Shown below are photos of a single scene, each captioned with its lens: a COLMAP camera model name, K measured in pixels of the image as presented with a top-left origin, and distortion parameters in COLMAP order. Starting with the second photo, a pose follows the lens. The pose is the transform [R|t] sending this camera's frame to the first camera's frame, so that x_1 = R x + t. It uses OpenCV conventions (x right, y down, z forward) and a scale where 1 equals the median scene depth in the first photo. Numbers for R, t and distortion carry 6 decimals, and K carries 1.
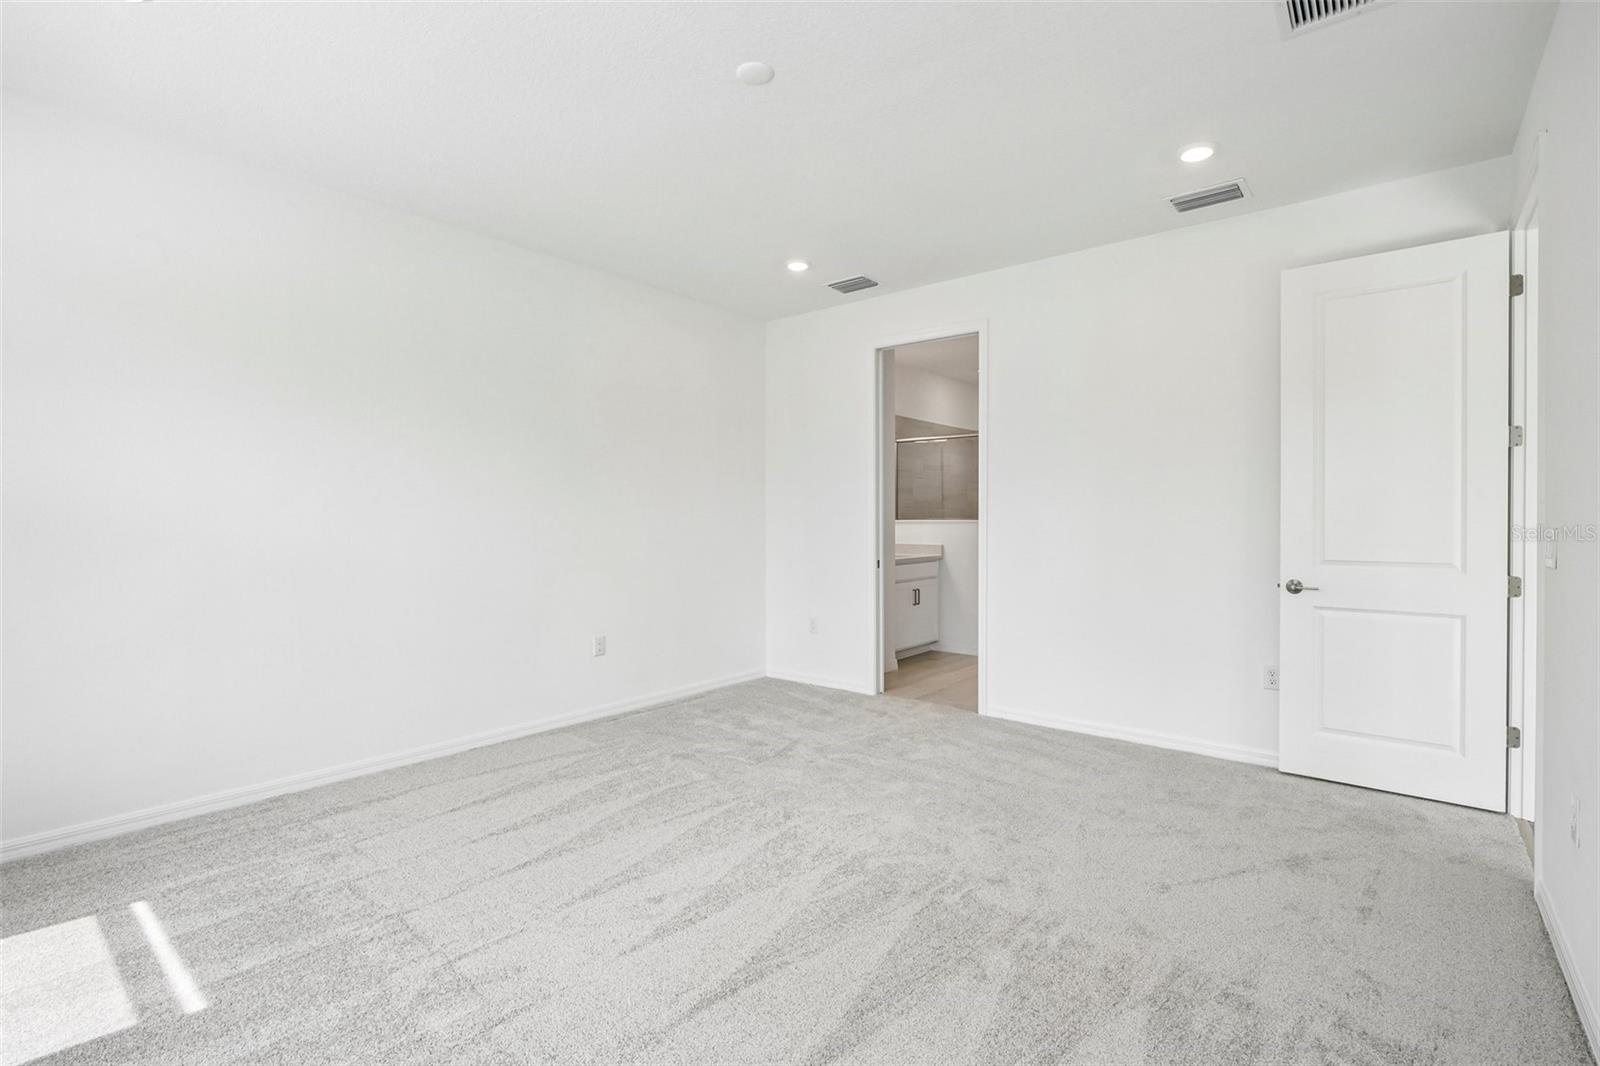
lens RADIAL K [[717.1, 0, 802.2], [0, 717.1, 524.1], [0, 0, 1]] dist [-0.007657, 0.000494]
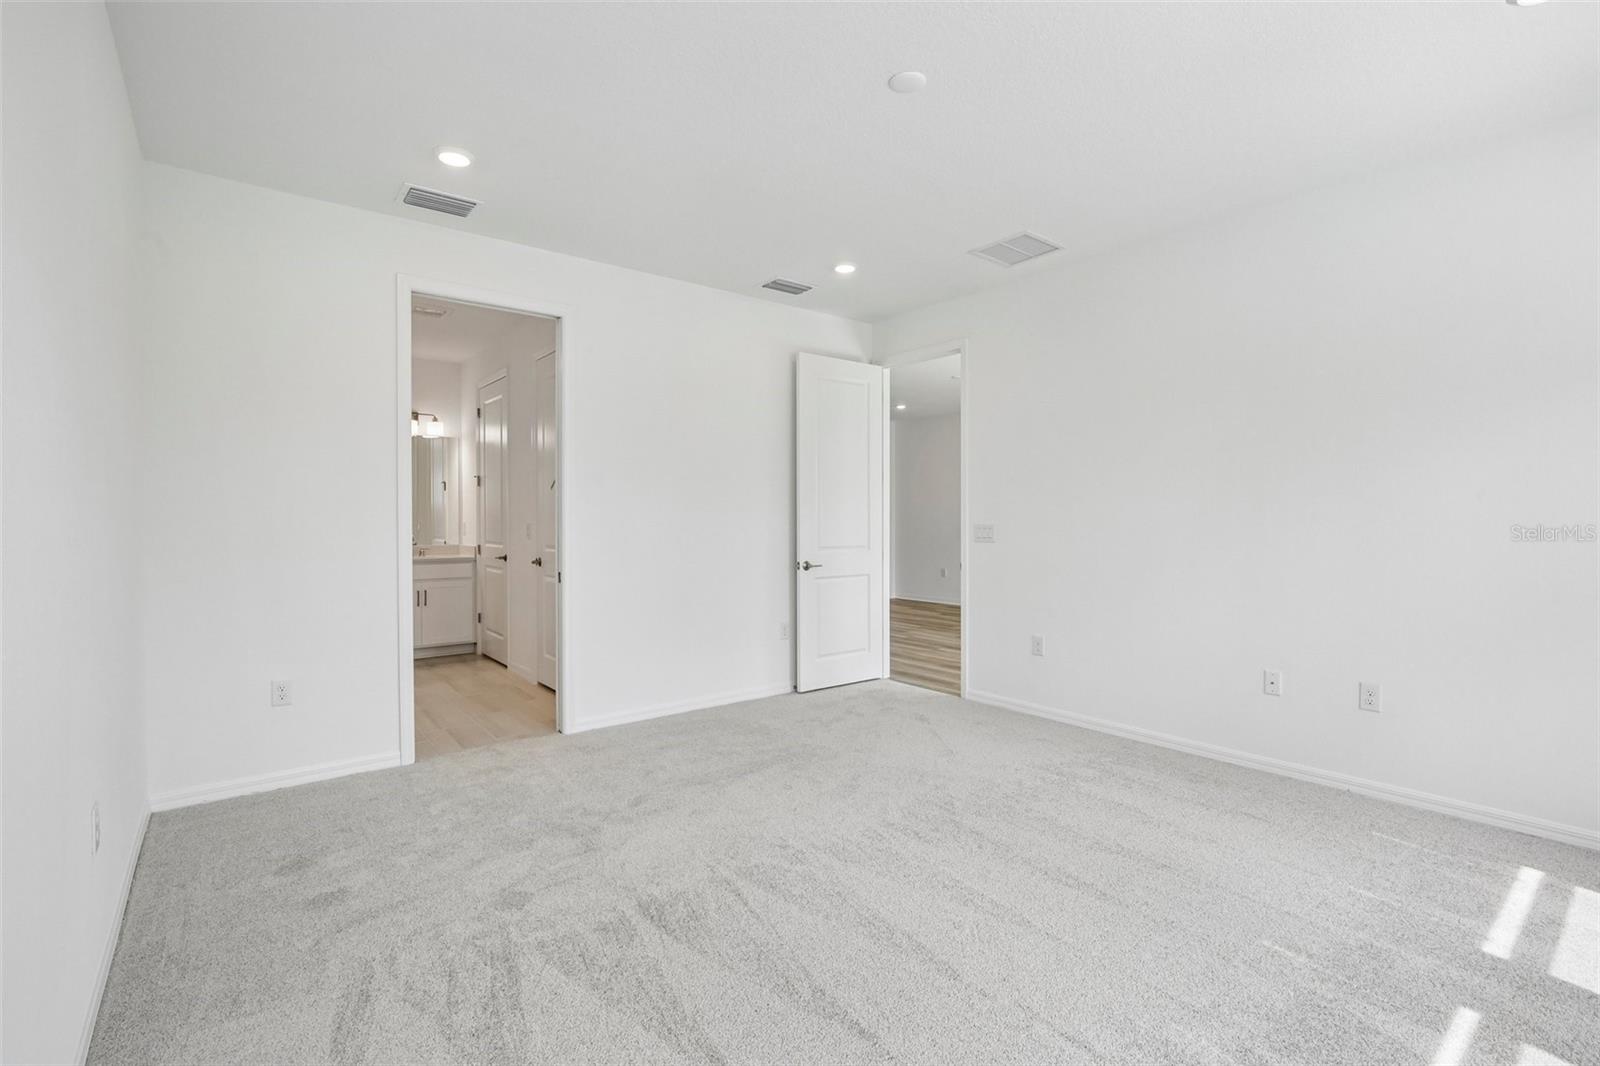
lens RADIAL K [[733.1, 0, 809.1], [0, 733.1, 524.0], [0, 0, 1]] dist [-0.015425, 0.000480]
pose [[0.214240, -0.010310, 0.976727, -0.738404], [0.008383, 0.999927, 0.008716, -0.011972], [-0.976745, 0.006321, 0.214311, 0.609081]]
